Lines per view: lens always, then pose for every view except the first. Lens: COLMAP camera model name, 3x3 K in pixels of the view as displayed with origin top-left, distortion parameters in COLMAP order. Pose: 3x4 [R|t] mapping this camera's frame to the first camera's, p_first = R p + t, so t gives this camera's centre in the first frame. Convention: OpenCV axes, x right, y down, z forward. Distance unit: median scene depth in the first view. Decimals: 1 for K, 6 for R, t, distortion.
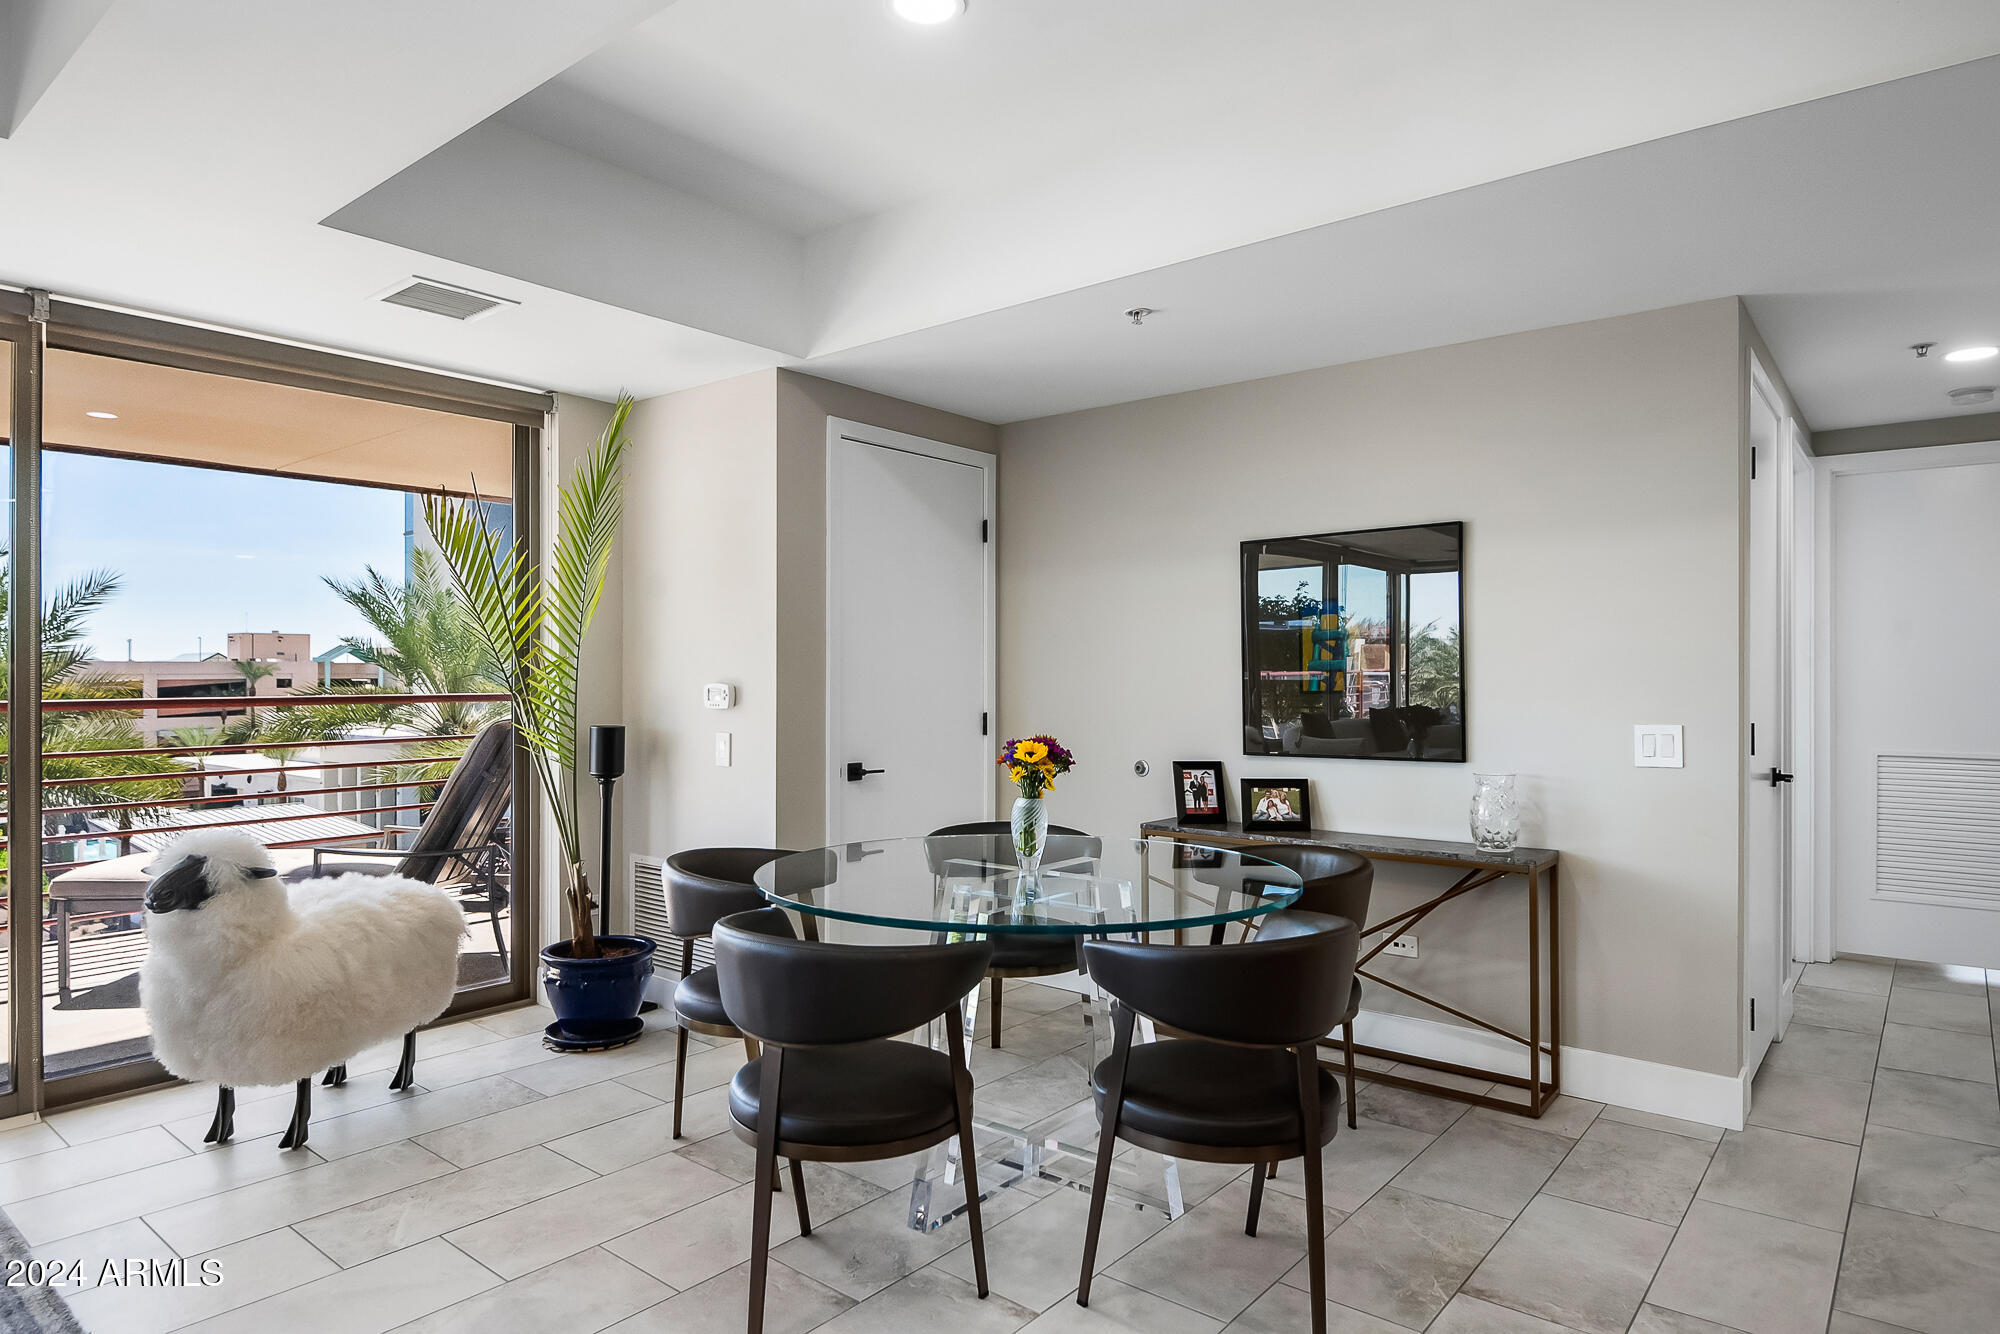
lens RADIAL K [[1149.4, 0, 996.7], [0, 1149.4, 692.1], [0, 0, 1]] dist [0.002397, -0.032310]
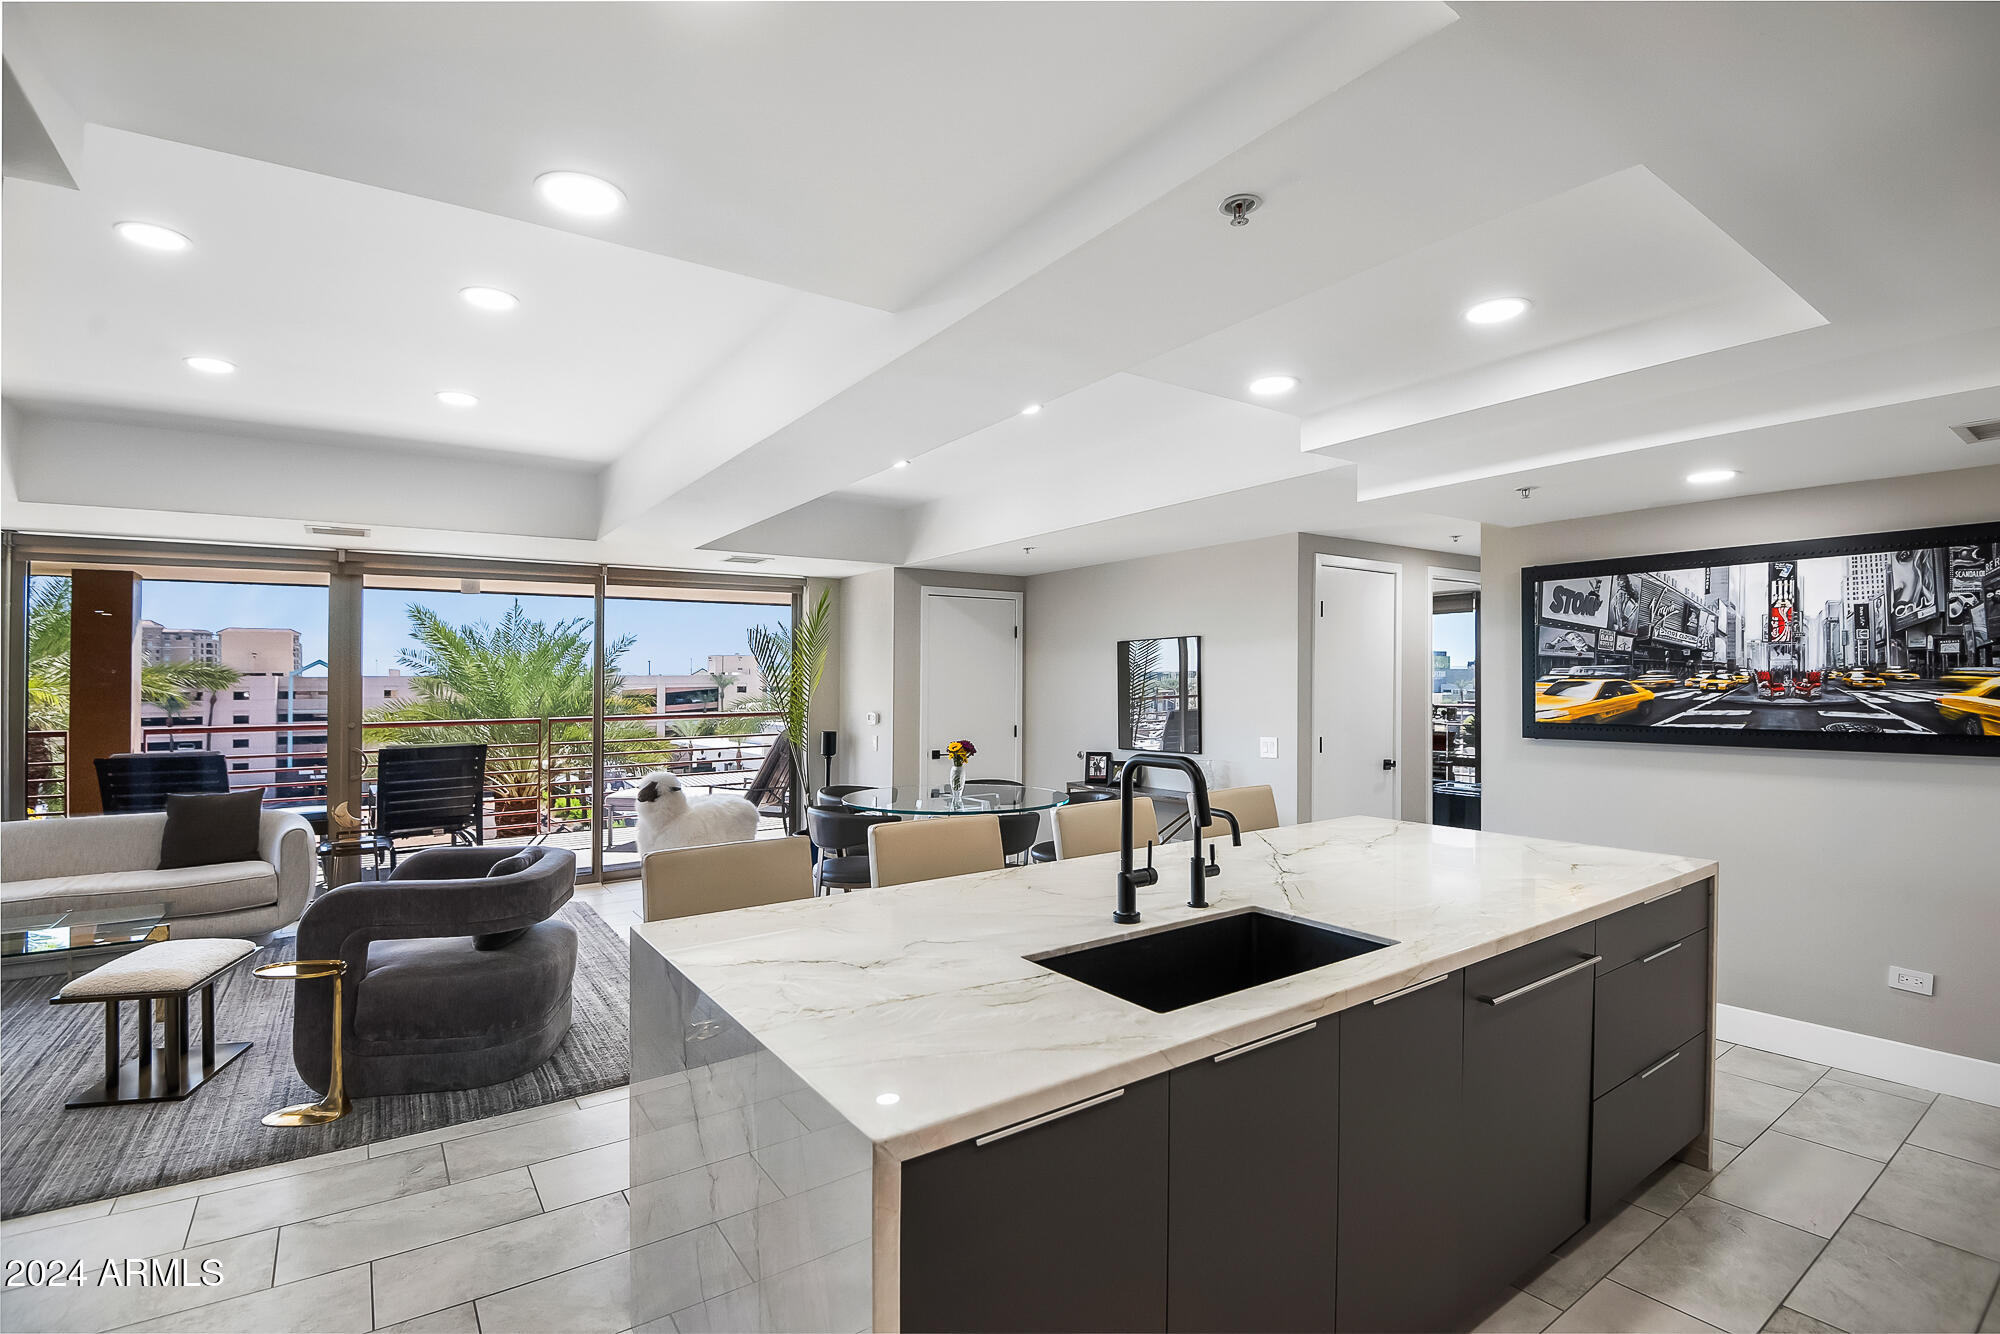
lens RADIAL K [[921.0, 0, 1006.6], [0, 921.0, 660.1], [0, 0, 1]] dist [0.003826, -0.022101]
pose [[0.960418, -0.013969, -0.278211, 0.493258], [0.004549, 0.999395, -0.034478, -0.046711], [0.278525, 0.031848, 0.959901, -0.607098]]
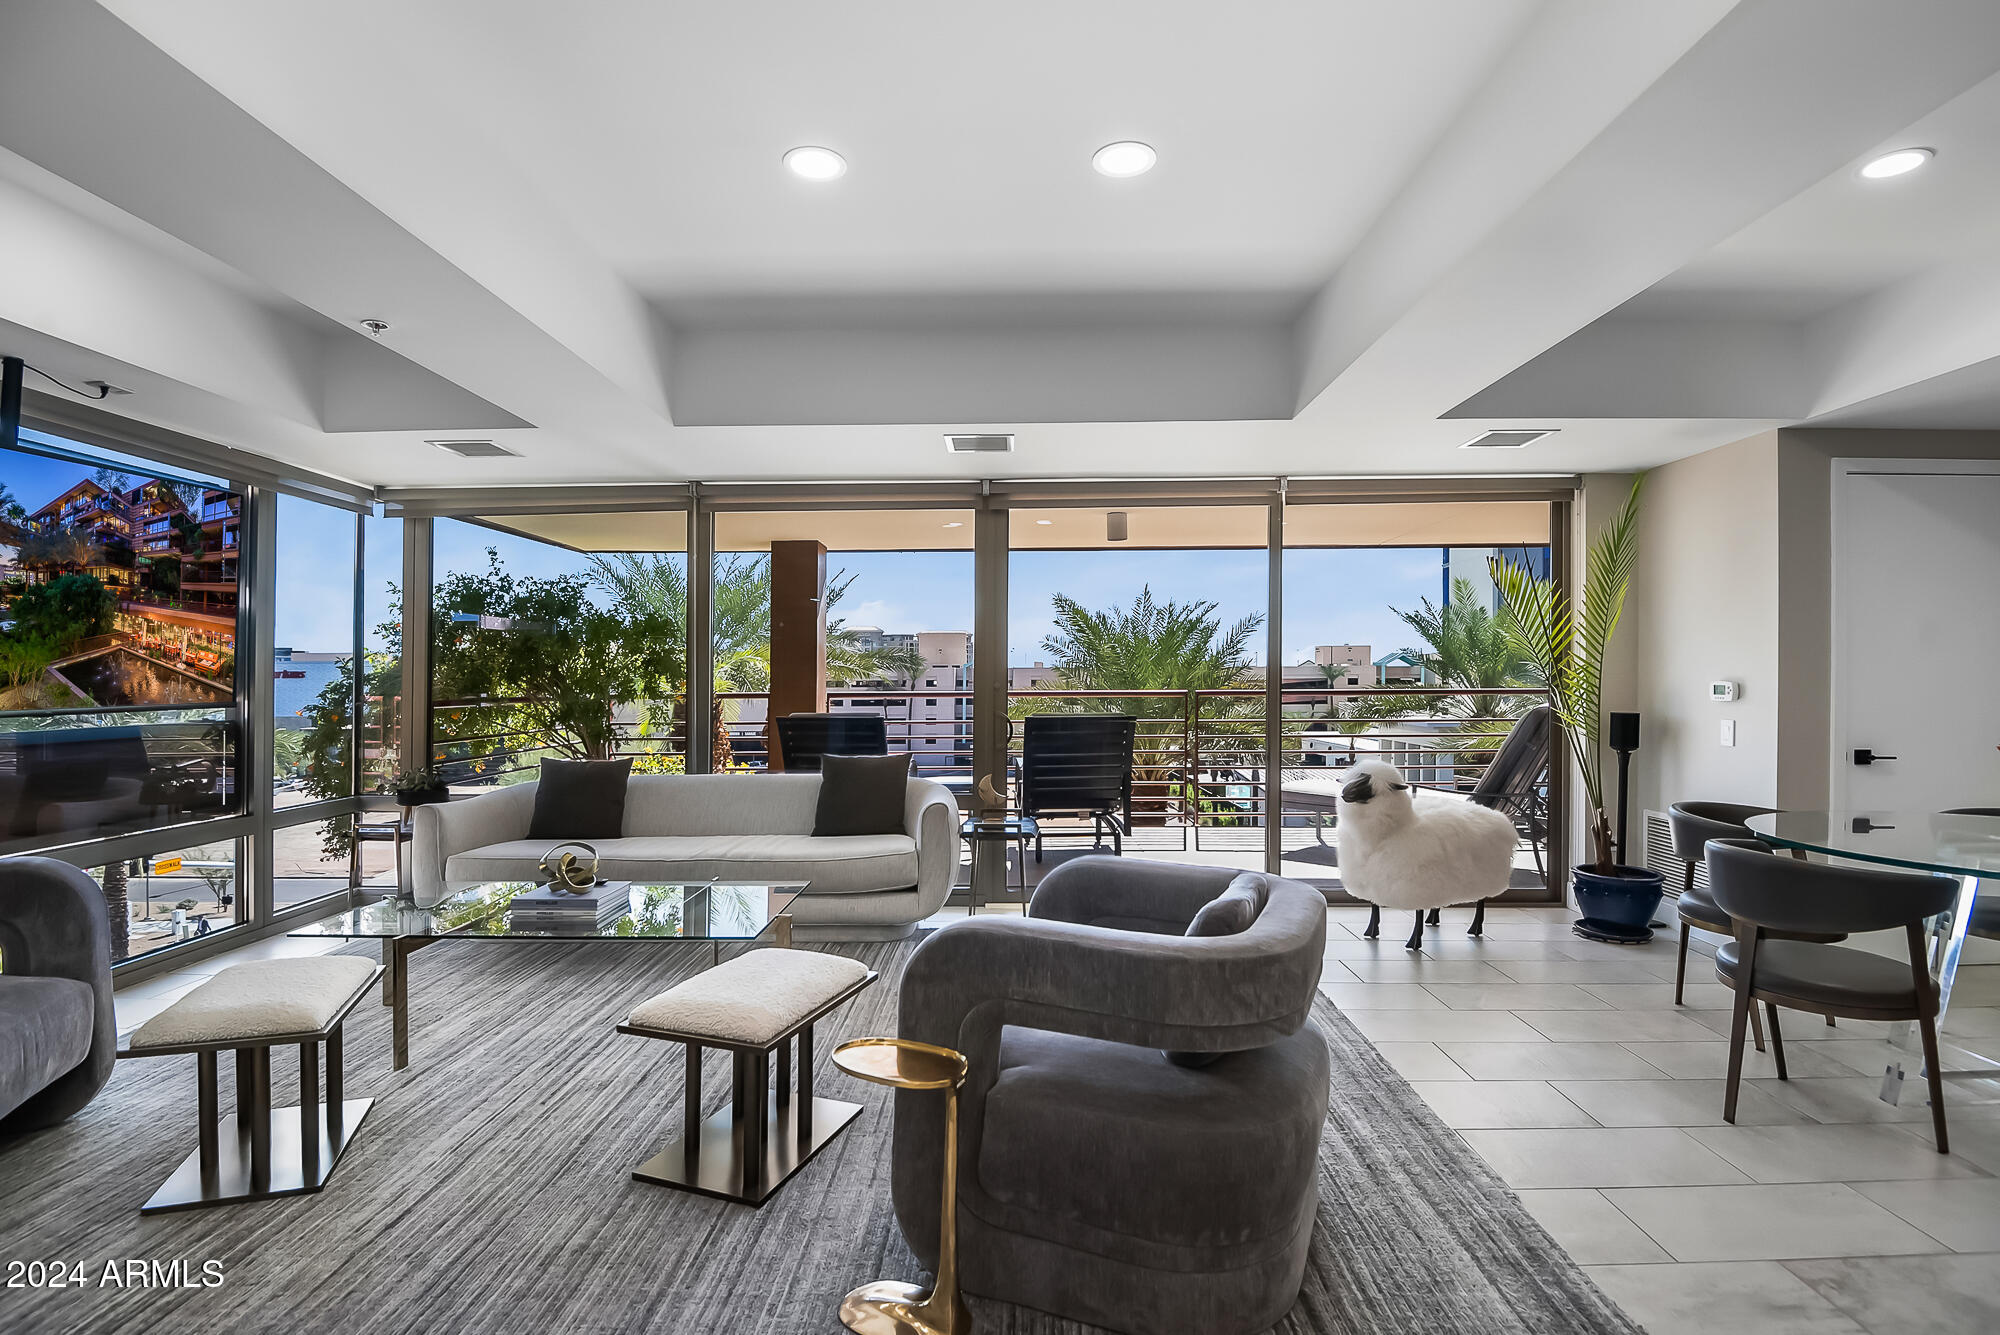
lens RADIAL K [[927.2, 0, 983.2], [0, 927.2, 683.1], [0, 0, 1]] dist [-0.000802, -0.007047]
pose [[0.595673, 0.001089, -0.803226, 0.088450], [-0.005945, 0.999978, -0.003053, 0.003012], [0.803205, 0.006594, 0.595666, -0.262221]]
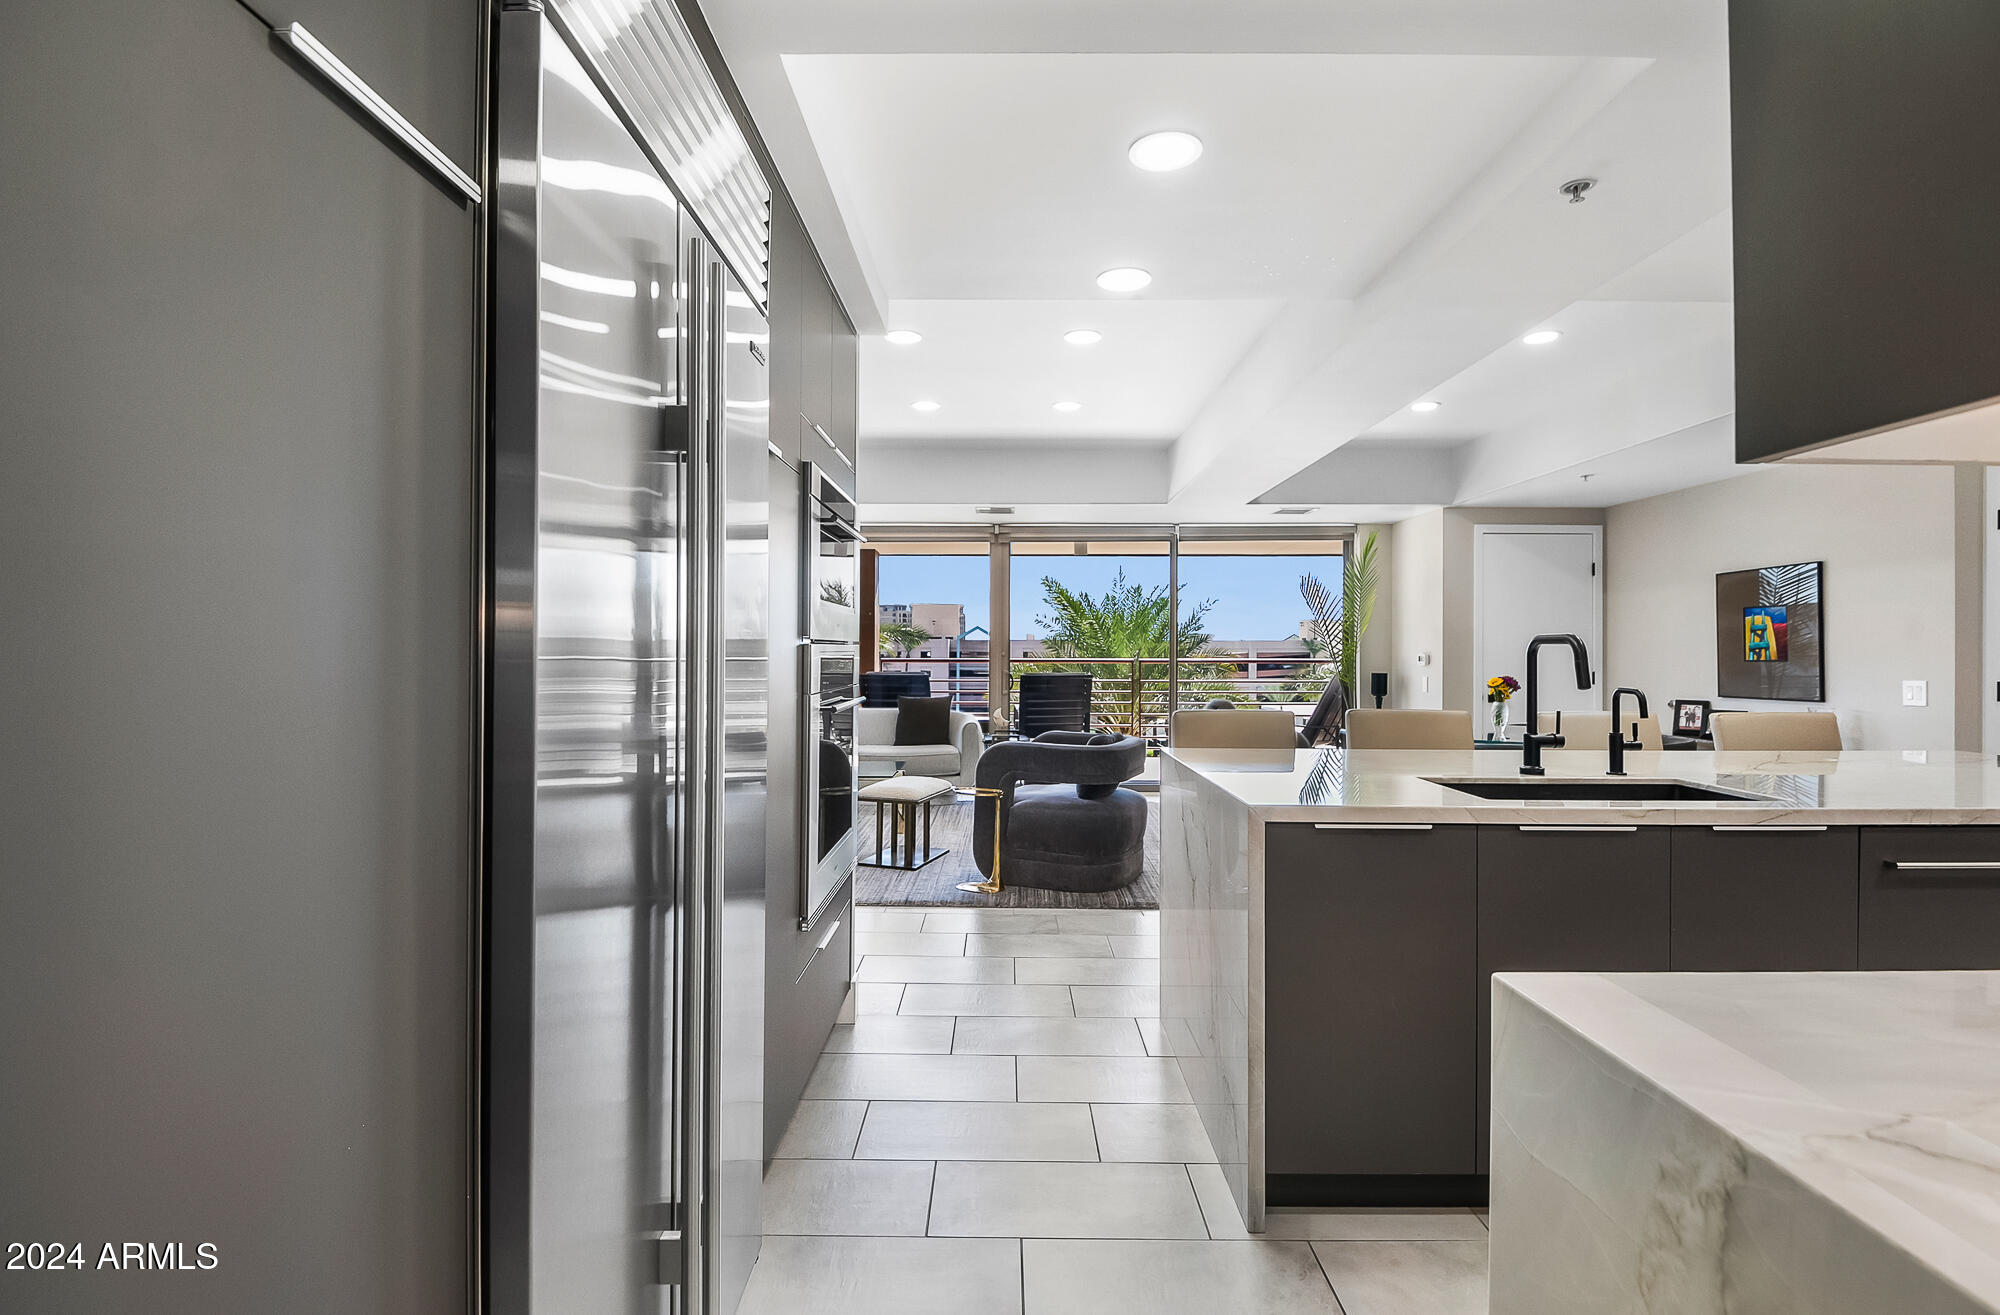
lens RADIAL K [[964.1, 0, 1012.6], [0, 964.1, 649.2], [0, 0, 1]] dist [-0.000681, 0.000275]
pose [[0.630715, 0.000315, -0.776015, 0.705824], [-0.012227, 0.999880, -0.009532, 0.009729], [0.775918, 0.015500, 0.630643, -0.784734]]
